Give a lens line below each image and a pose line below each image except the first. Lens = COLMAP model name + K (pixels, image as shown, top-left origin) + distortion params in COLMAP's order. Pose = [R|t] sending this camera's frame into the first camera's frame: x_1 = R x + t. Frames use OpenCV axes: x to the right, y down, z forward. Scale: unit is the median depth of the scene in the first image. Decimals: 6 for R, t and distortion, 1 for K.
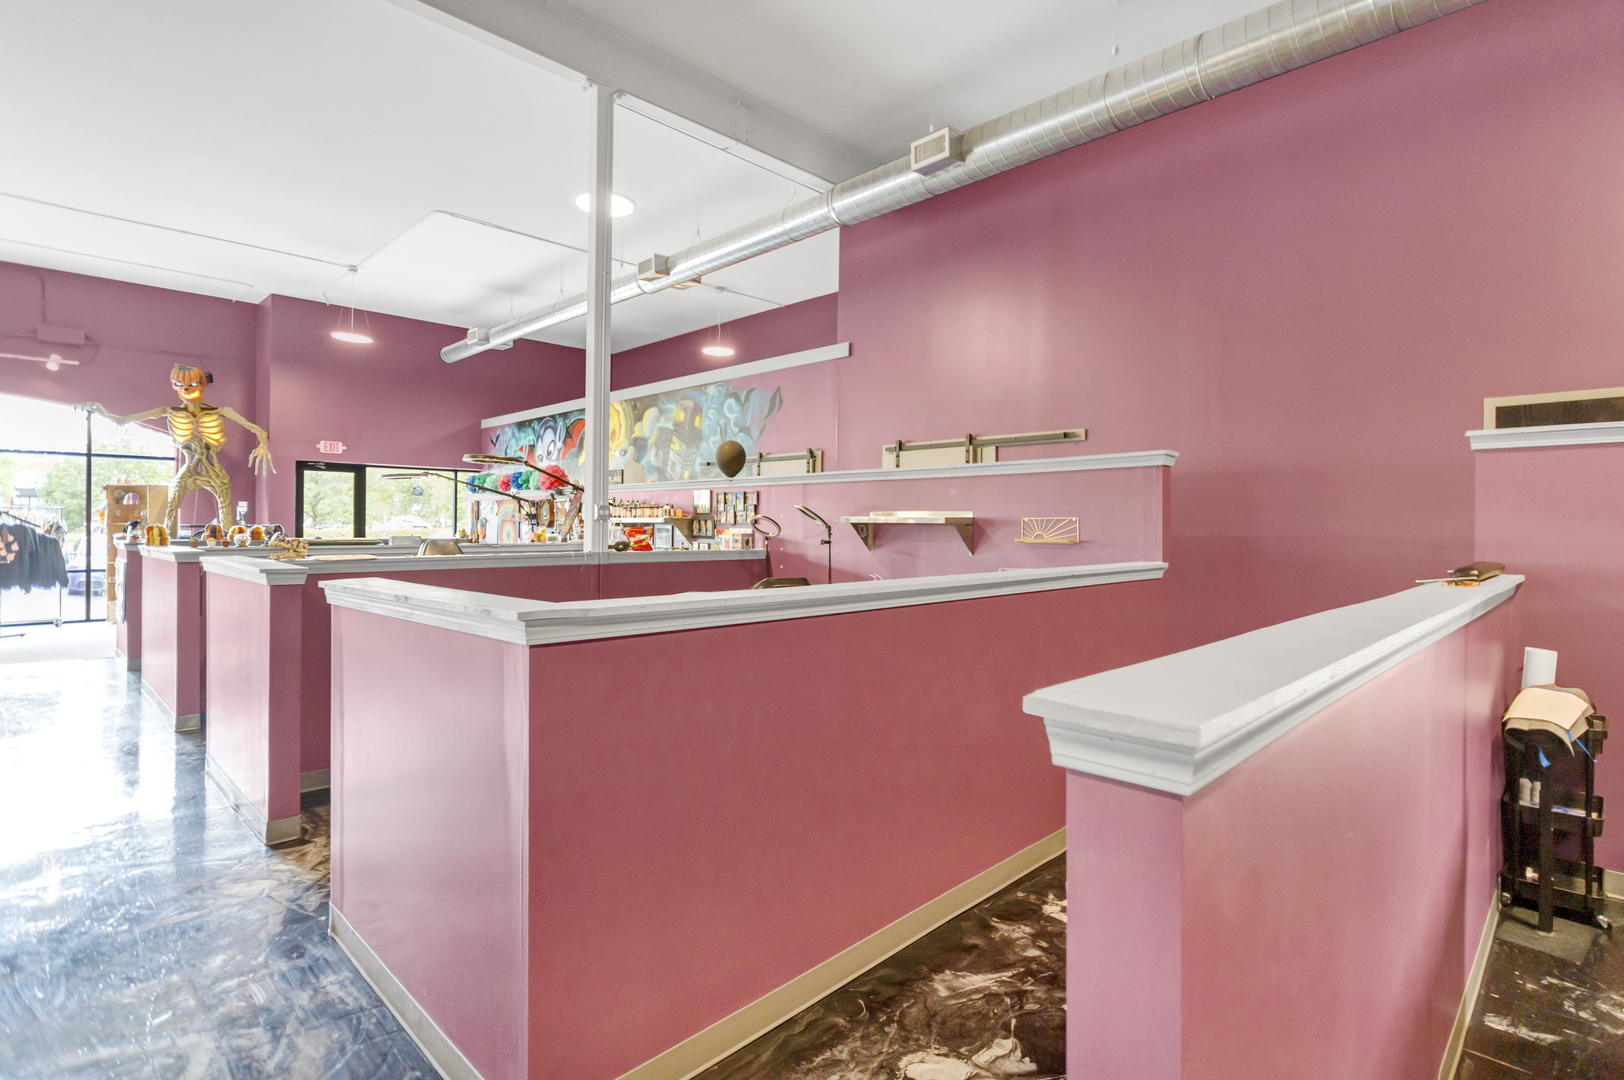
lens RADIAL K [[788.5, 0, 812.5], [0, 788.5, 536.7], [0, 0, 1]] dist [0.027749, 0.001109]
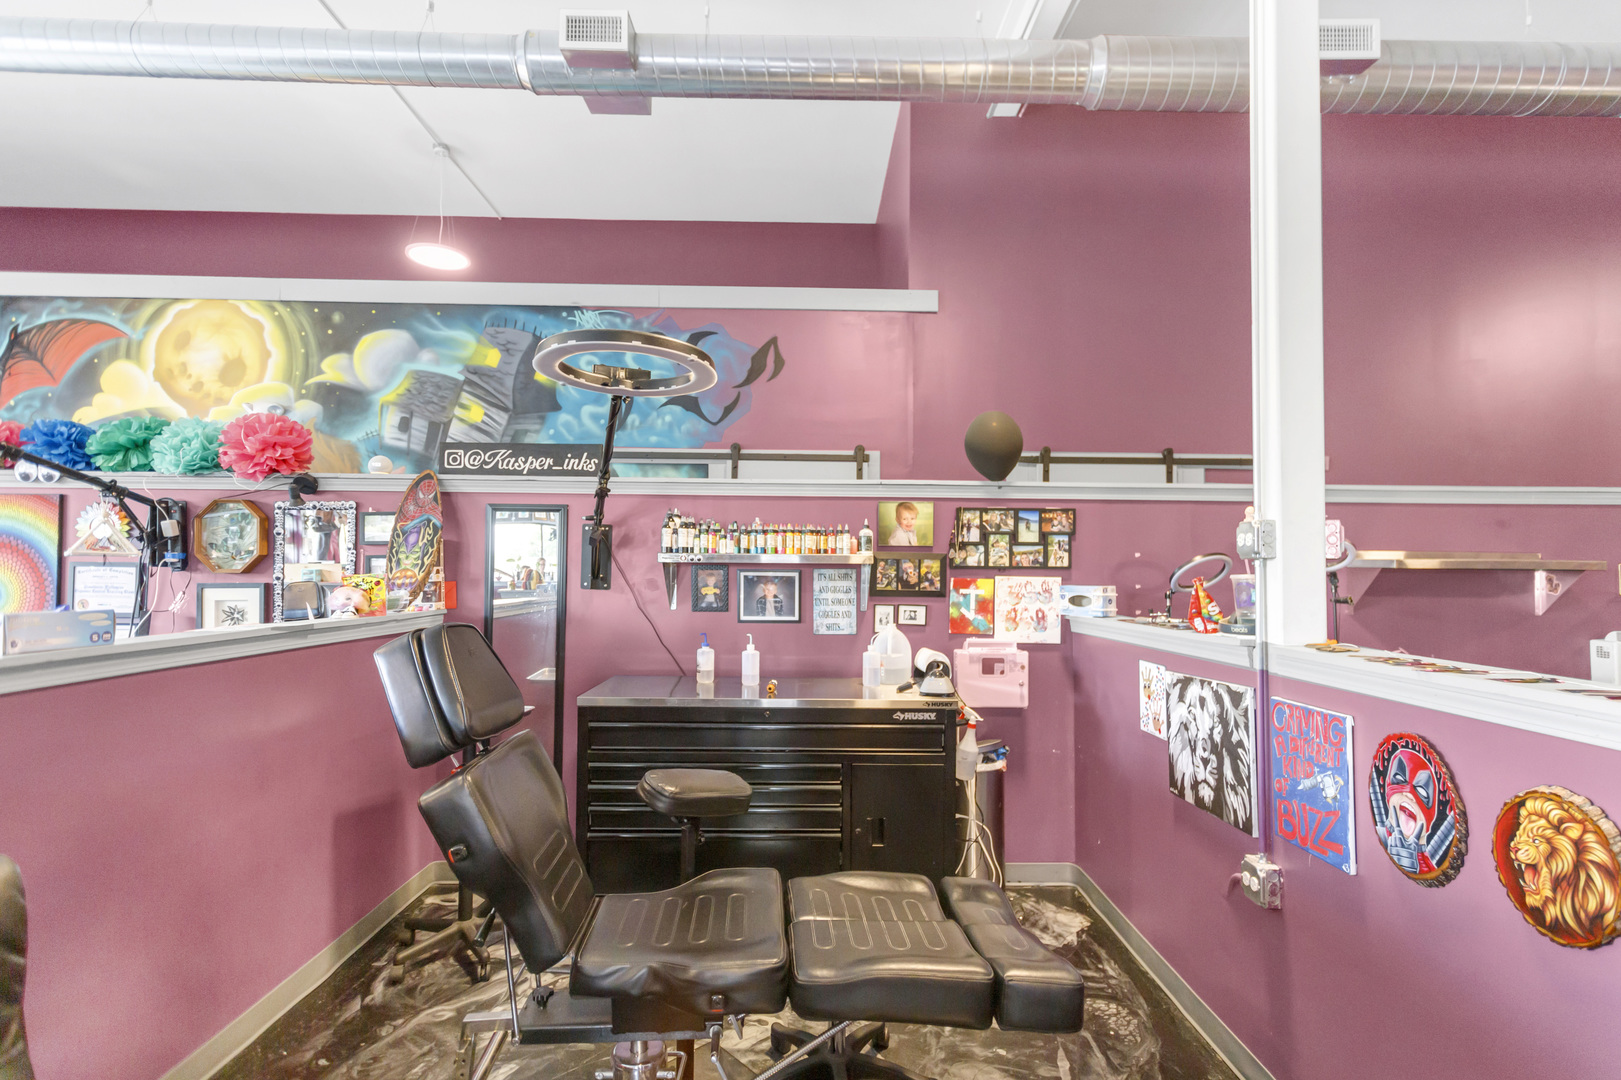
lens RADIAL K [[787.0, 0, 812.0], [0, 787.0, 544.1], [0, 0, 1]] dist [0.027749, 0.001109]
pose [[0.706930, 0.025874, 0.706810, -0.380269], [0.004529, 0.999145, -0.041106, -0.006897], [-0.707269, 0.032261, 0.706208, 0.481189]]
